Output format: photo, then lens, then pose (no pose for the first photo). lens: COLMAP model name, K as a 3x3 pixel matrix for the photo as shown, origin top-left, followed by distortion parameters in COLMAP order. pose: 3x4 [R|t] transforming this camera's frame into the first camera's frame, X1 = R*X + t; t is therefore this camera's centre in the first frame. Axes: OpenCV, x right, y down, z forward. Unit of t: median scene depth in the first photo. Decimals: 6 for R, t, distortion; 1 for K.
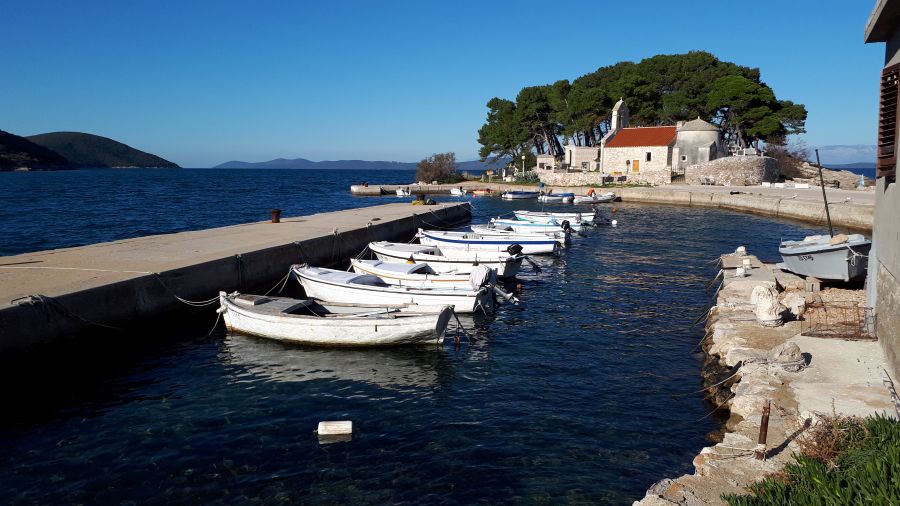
lens RADIAL K [[695.6, 0, 450.0], [0, 695.6, 253.0], [0, 0, 1]] dist [-0.004487, -0.029250]
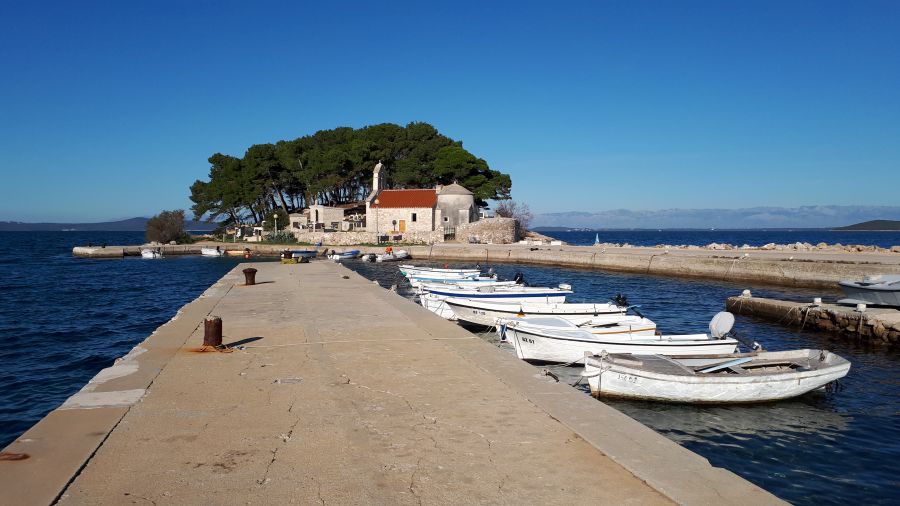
lens RADIAL K [[695.6, 0, 450.0], [0, 695.6, 253.0], [0, 0, 1]] dist [-0.004487, -0.029250]
pose [[0.865462, -0.011088, 0.500852, -0.190025], [0.054614, 0.995885, -0.072324, -0.003725], [-0.497989, 0.089947, 0.862506, 0.054811]]
